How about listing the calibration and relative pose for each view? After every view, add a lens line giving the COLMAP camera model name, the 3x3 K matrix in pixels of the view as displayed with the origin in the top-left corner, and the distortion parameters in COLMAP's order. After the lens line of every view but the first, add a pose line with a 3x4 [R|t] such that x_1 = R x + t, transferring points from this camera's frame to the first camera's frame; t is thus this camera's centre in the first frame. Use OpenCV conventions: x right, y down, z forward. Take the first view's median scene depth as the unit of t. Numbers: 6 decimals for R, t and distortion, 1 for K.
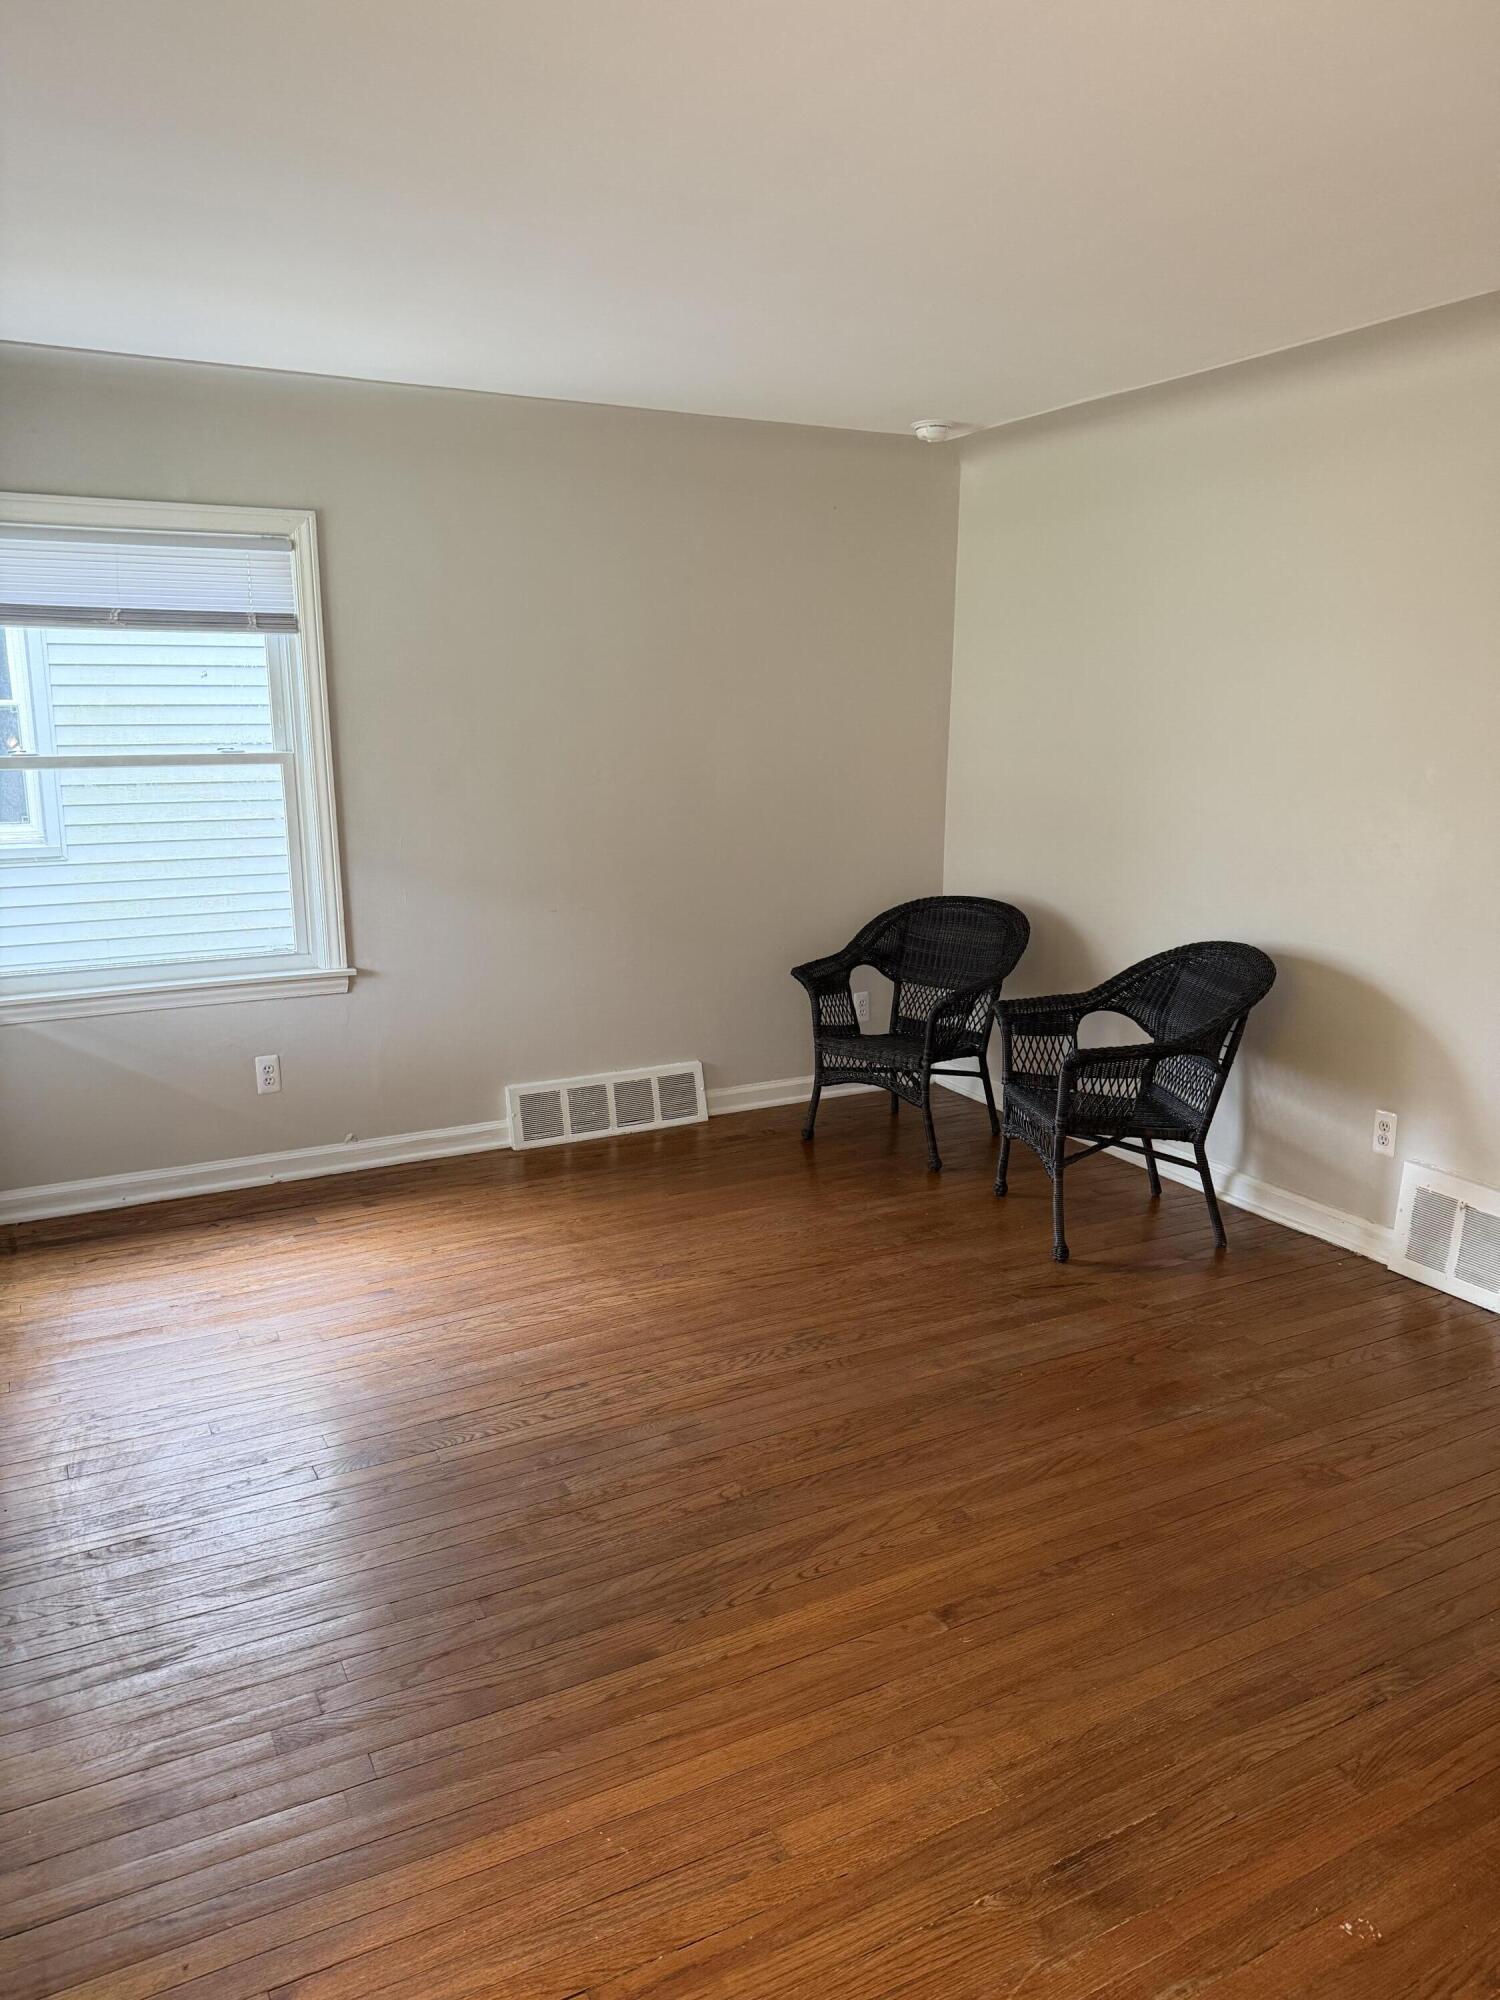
lens RADIAL K [[1422.6, 0, 750.0], [0, 1422.6, 1000.0], [0, 0, 1]] dist [0.083905, -0.004160]
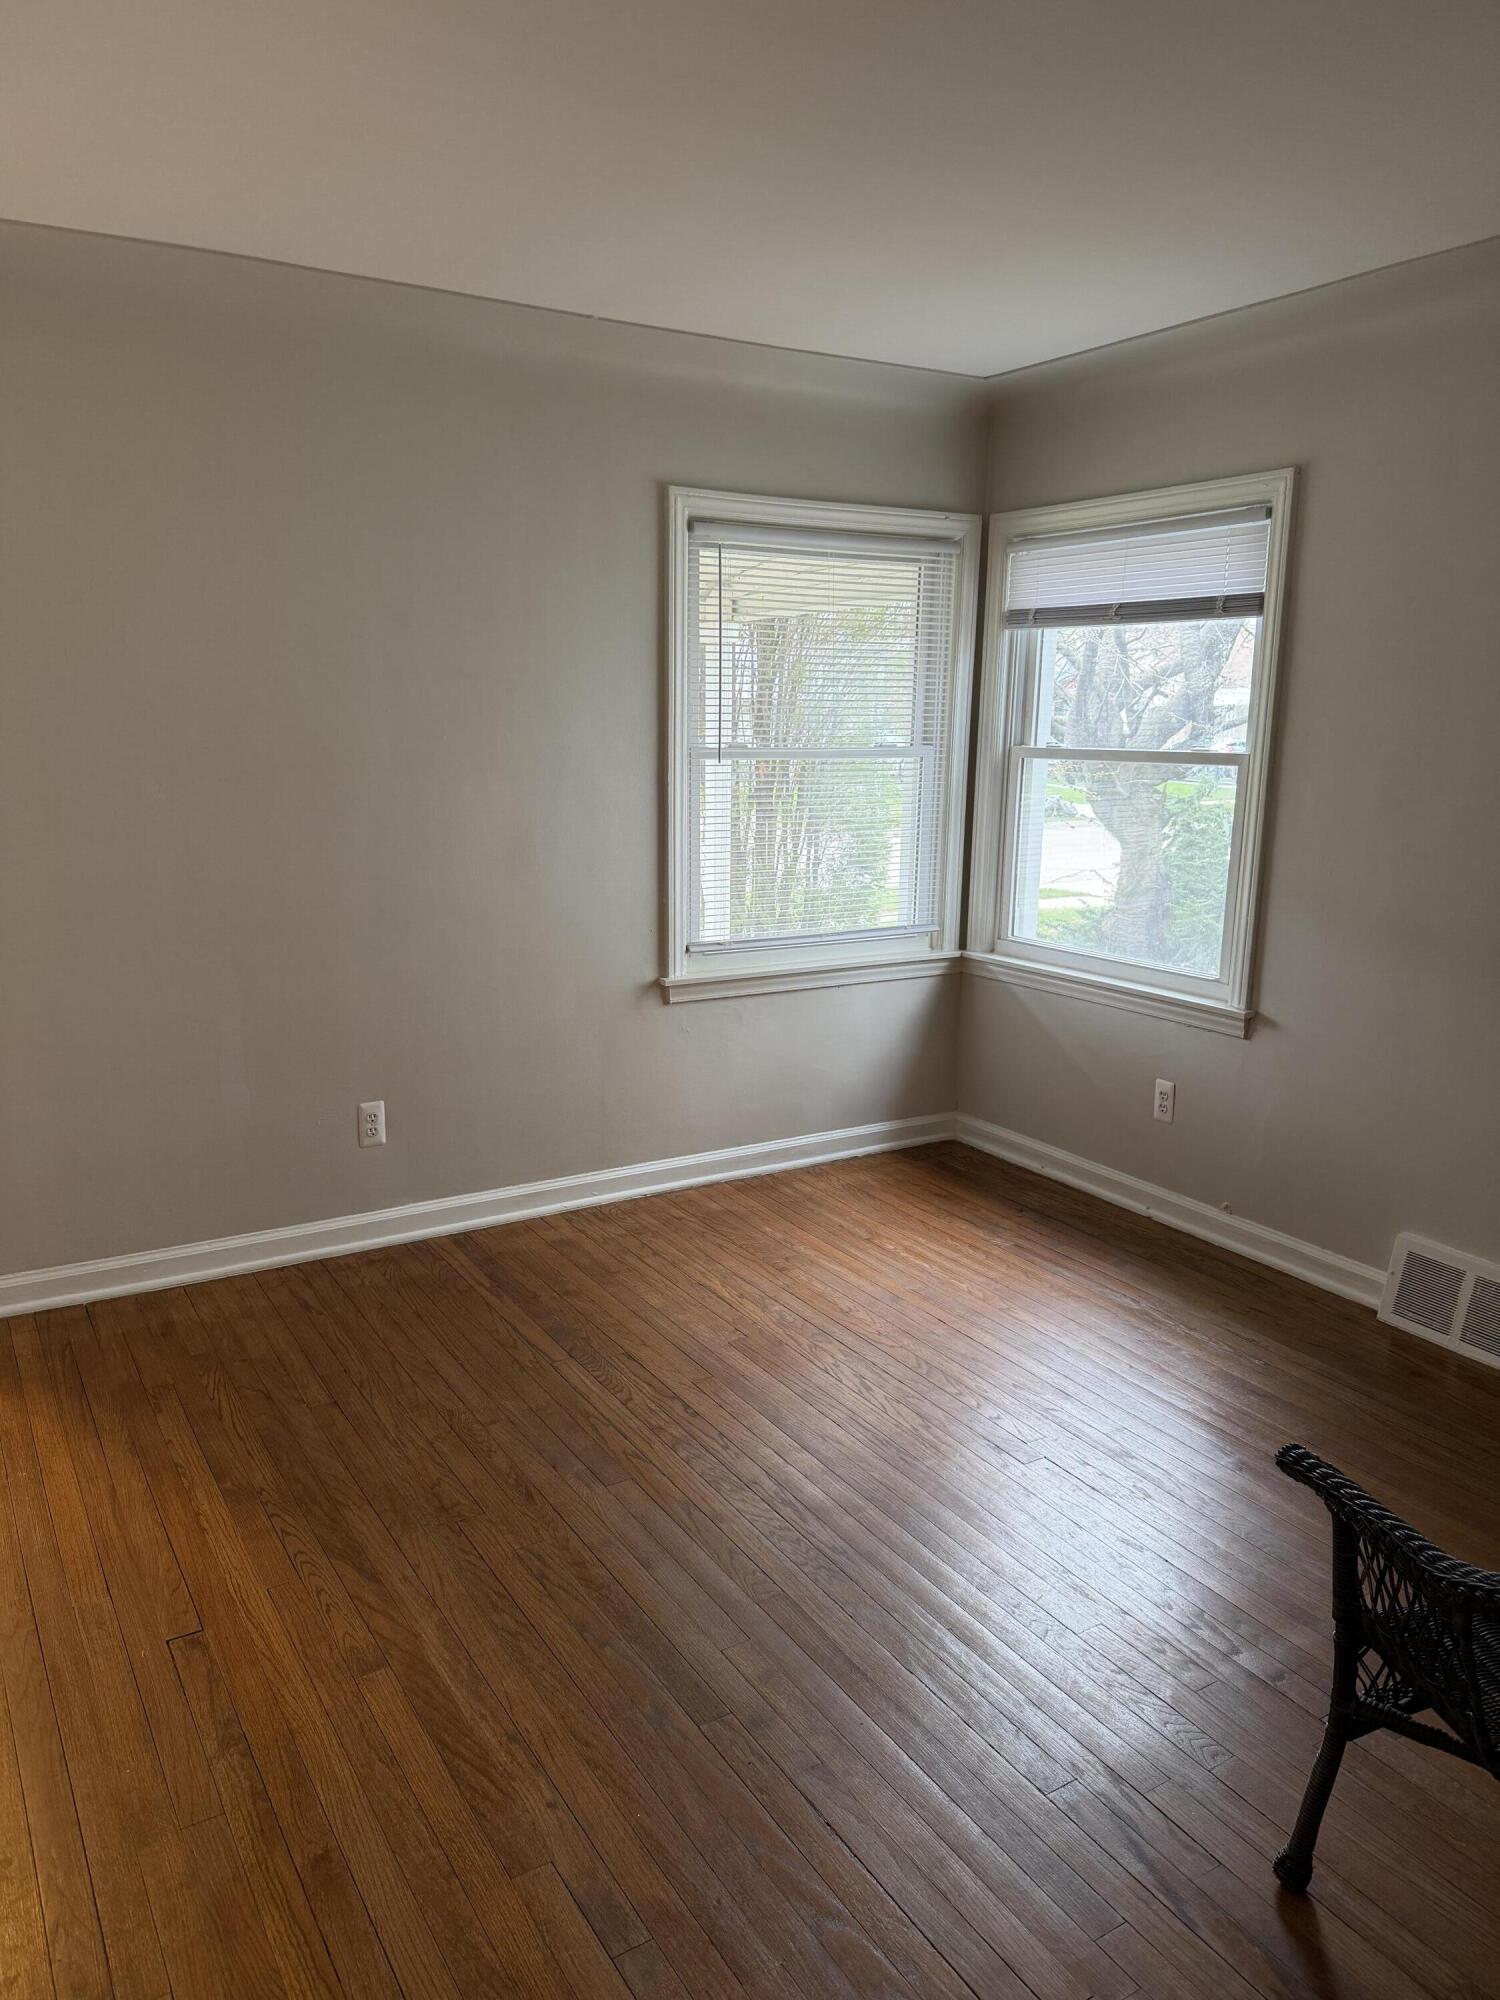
lens RADIAL K [[1422.6, 0, 750.0], [0, 1422.6, 1000.0], [0, 0, 1]] dist [0.083905, -0.004160]
pose [[0.075064, 0.199508, -0.977017, 0.489000], [-0.227156, 0.957442, 0.178059, -0.104823], [0.970961, 0.208569, 0.117189, 0.574840]]
